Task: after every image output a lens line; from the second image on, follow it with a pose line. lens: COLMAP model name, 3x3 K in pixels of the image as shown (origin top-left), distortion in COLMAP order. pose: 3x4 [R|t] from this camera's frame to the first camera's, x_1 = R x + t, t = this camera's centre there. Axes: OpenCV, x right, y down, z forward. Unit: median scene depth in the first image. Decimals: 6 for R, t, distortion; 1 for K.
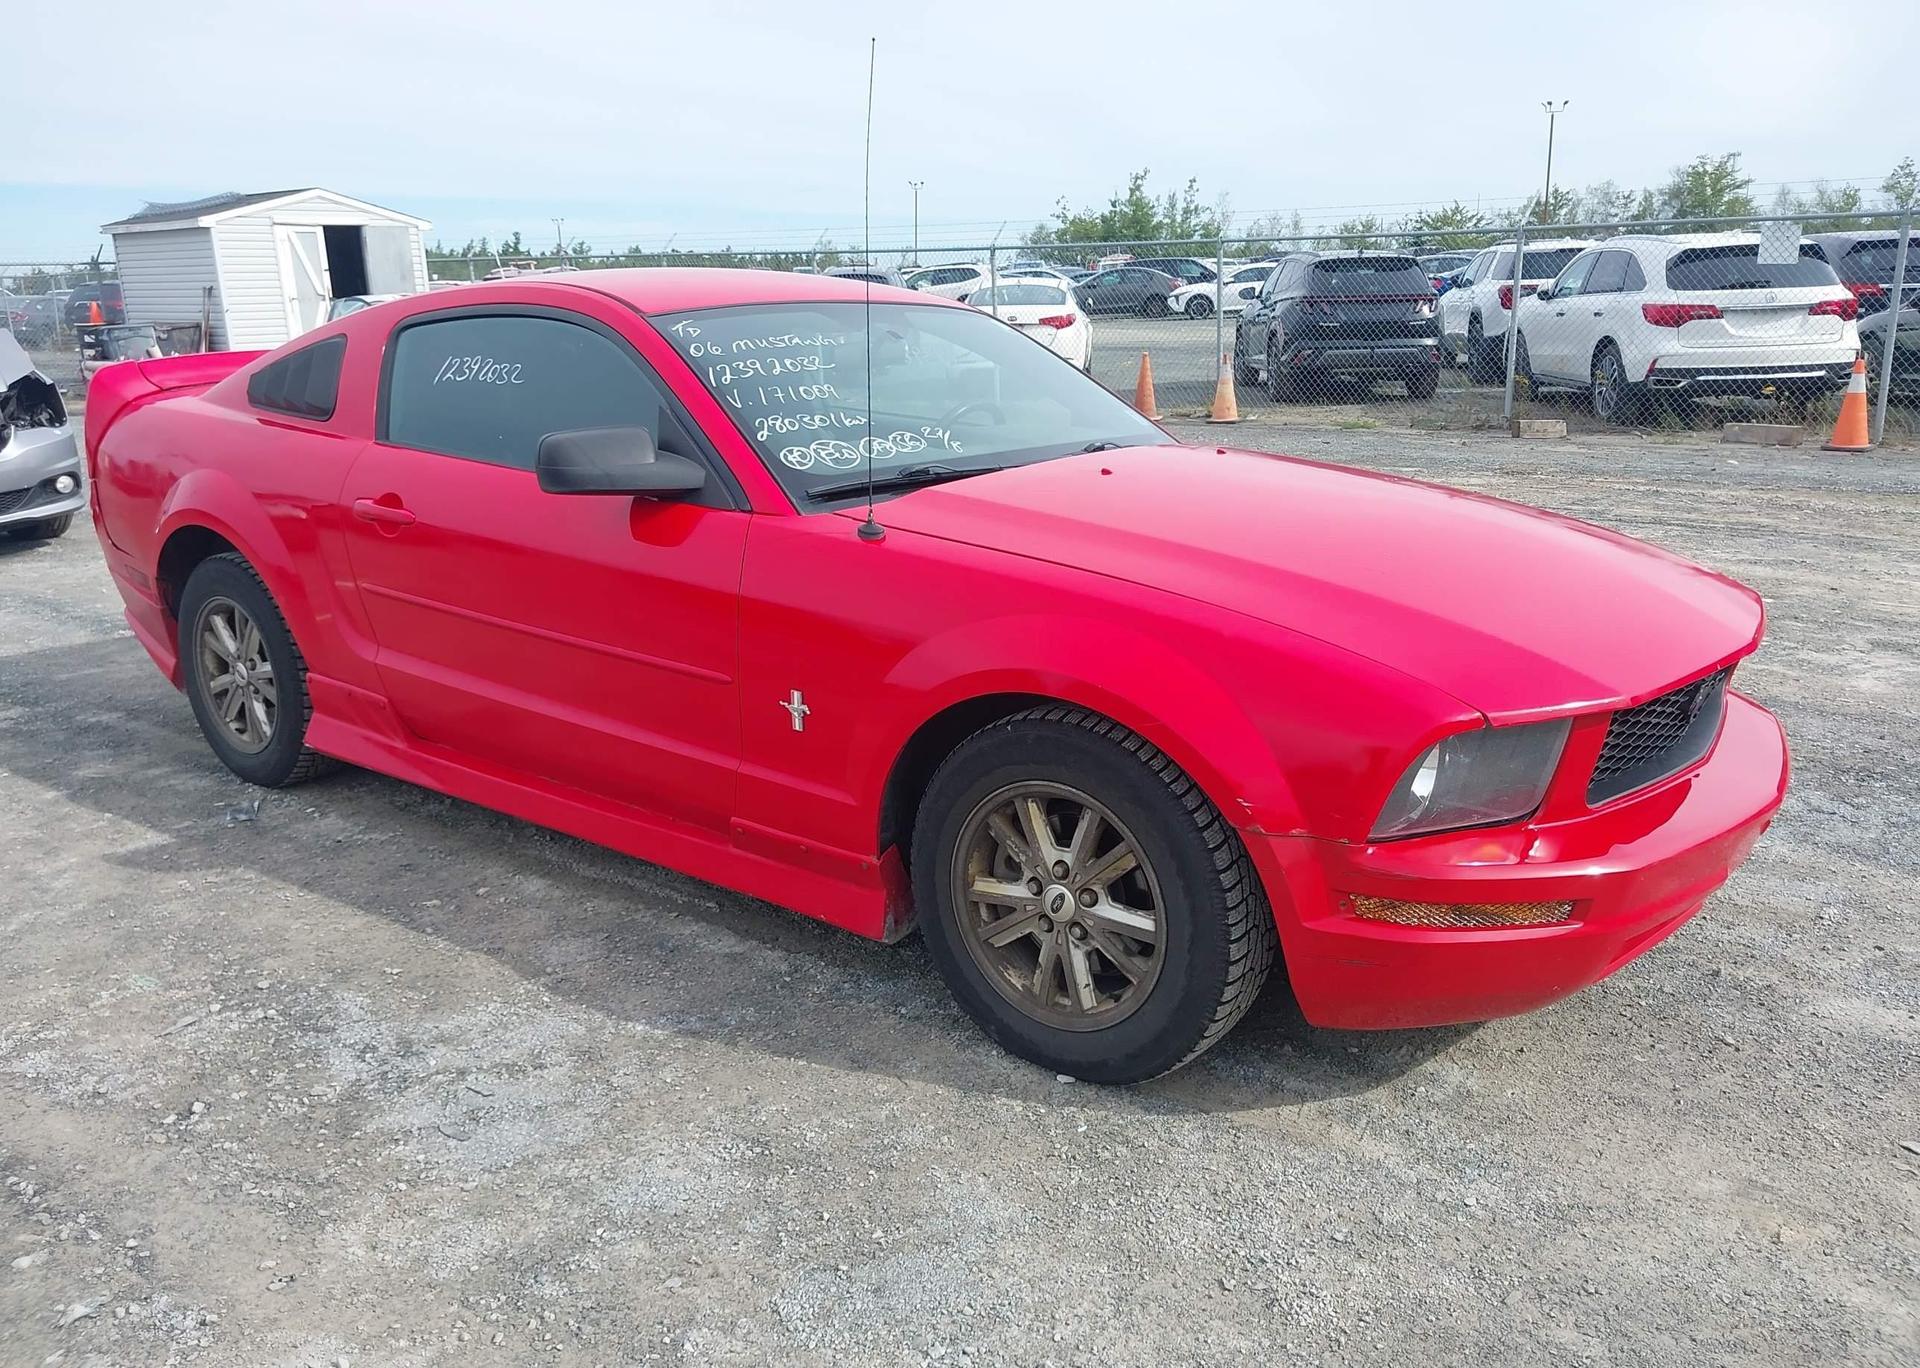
lens RADIAL K [[1536.3, 0, 960.0], [0, 1536.3, 684.0], [0, 0, 1]] dist [0.013911, -0.013415]
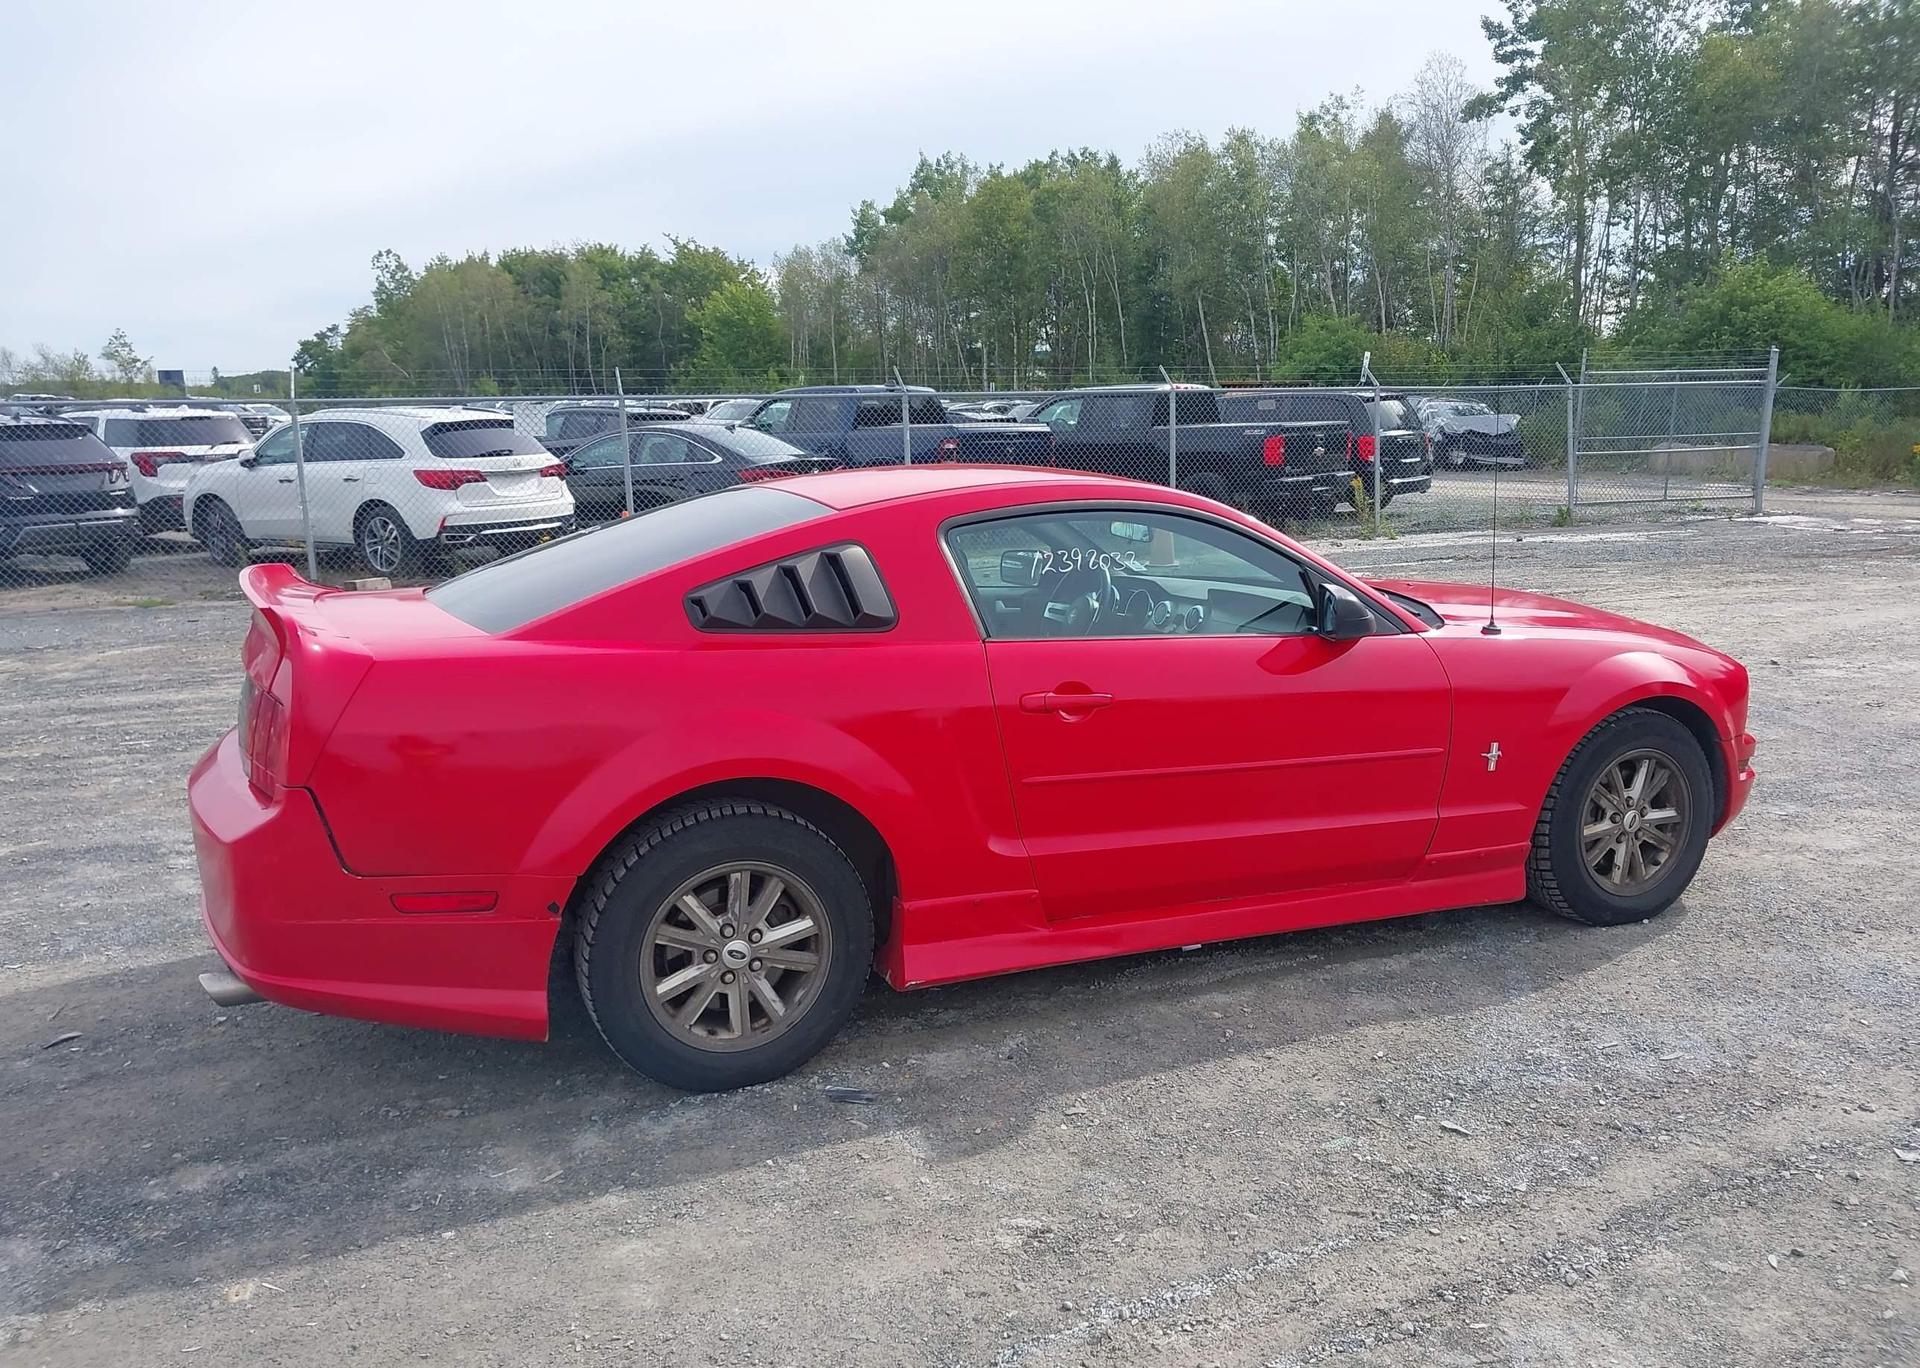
lens RADIAL K [[1502.3, 0, 965.4], [0, 1502.3, 704.0], [0, 0, 1]] dist [0.058077, -0.100589]
pose [[0.471192, -0.152534, 0.868741, -0.354898], [0.224529, 0.973230, 0.049099, -0.048390], [-0.852974, 0.171922, 0.492826, 0.157325]]
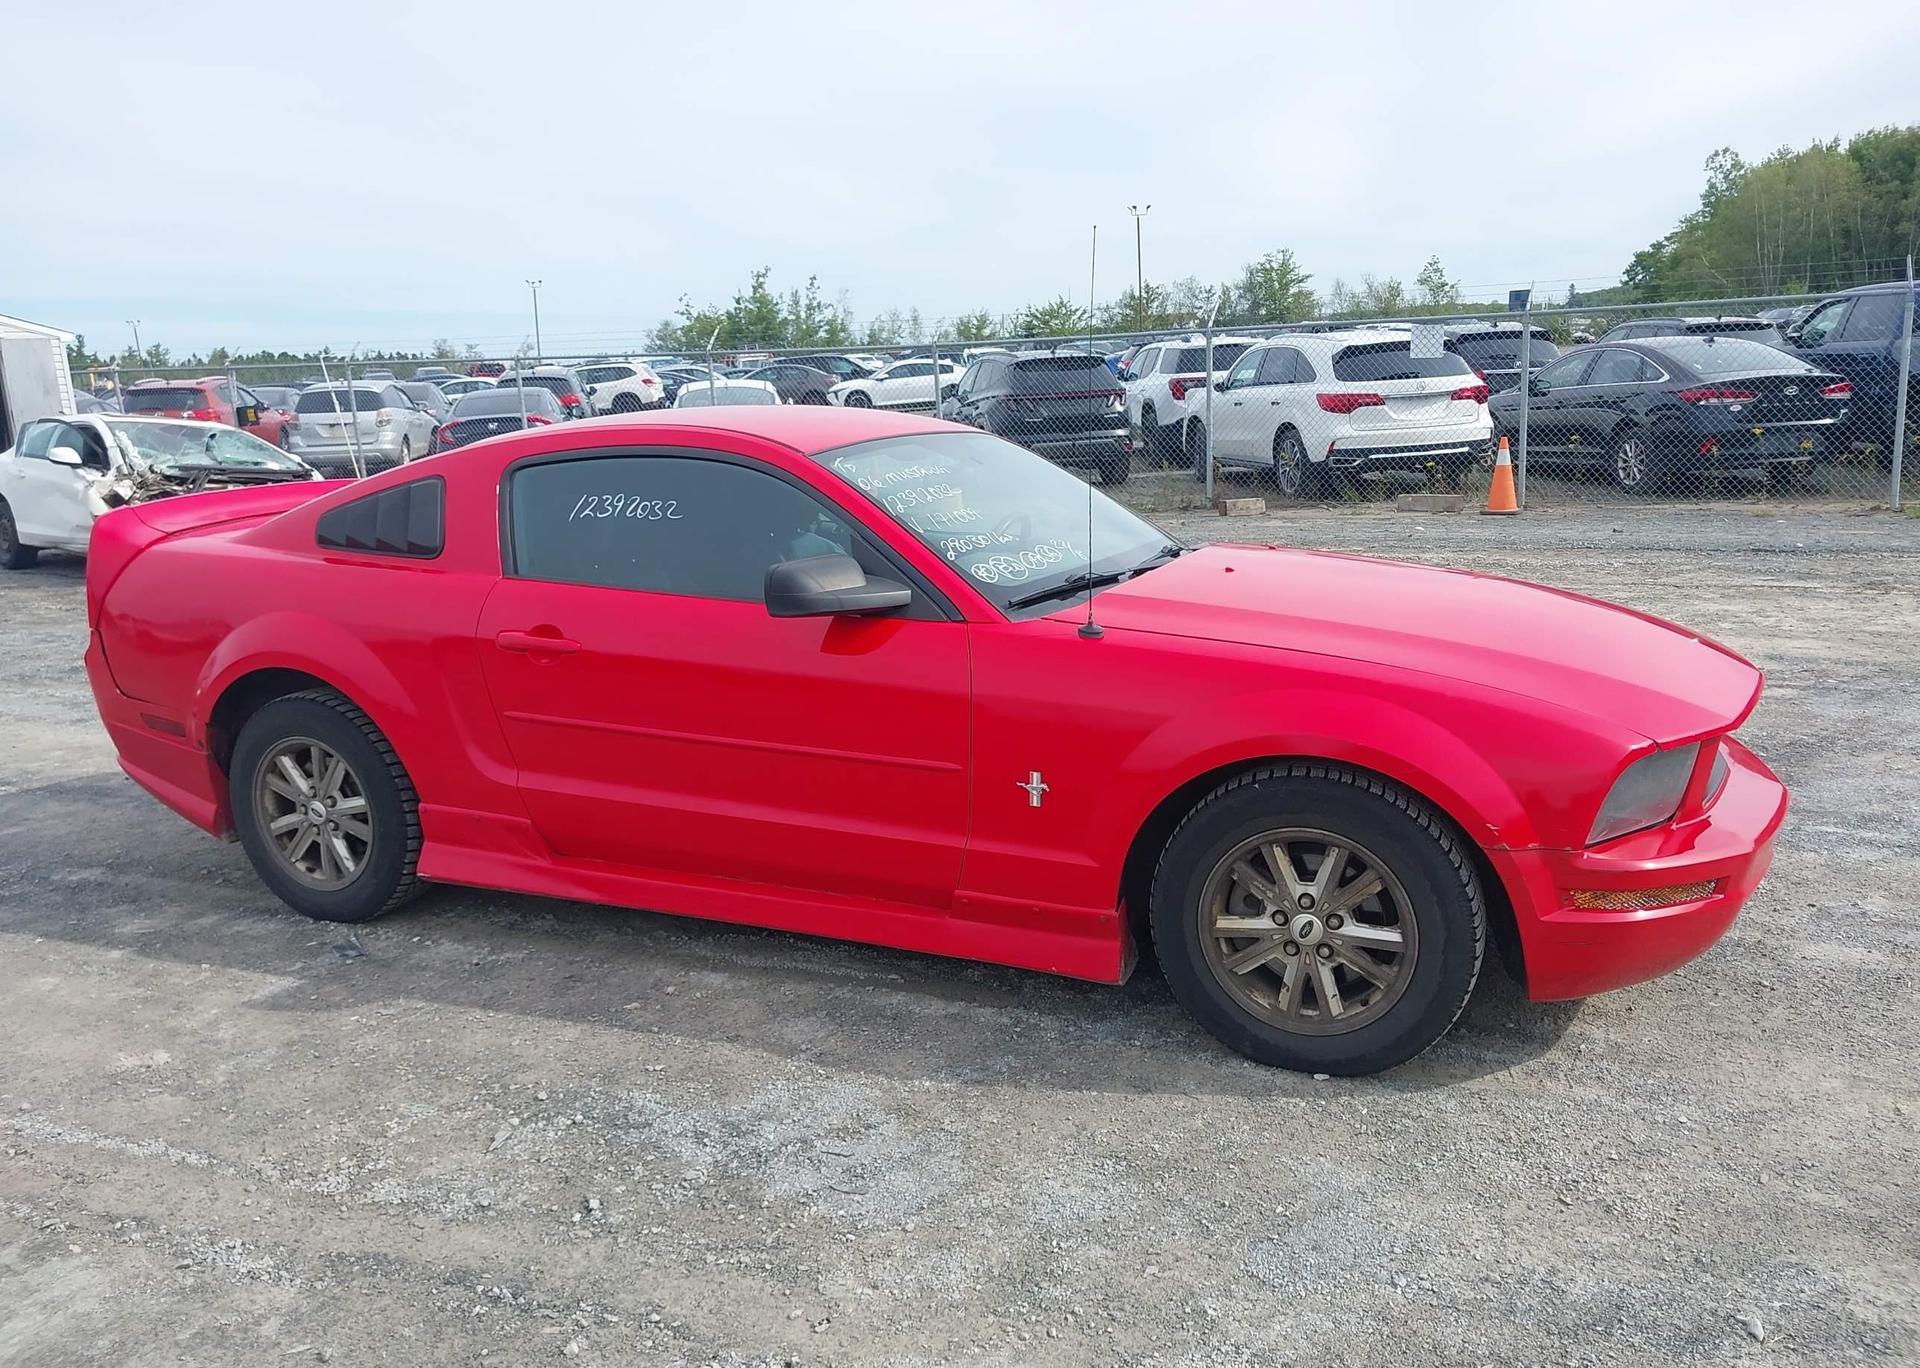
lens RADIAL K [[1523.7, 0, 960.0], [0, 1523.7, 684.0], [0, 0, 1]] dist [0.034489, -0.058264]
pose [[0.969858, -0.068851, 0.233742, -0.094375], [0.081725, 0.995600, -0.045834, -0.003193], [-0.229557, 0.063555, 0.971218, -0.023228]]
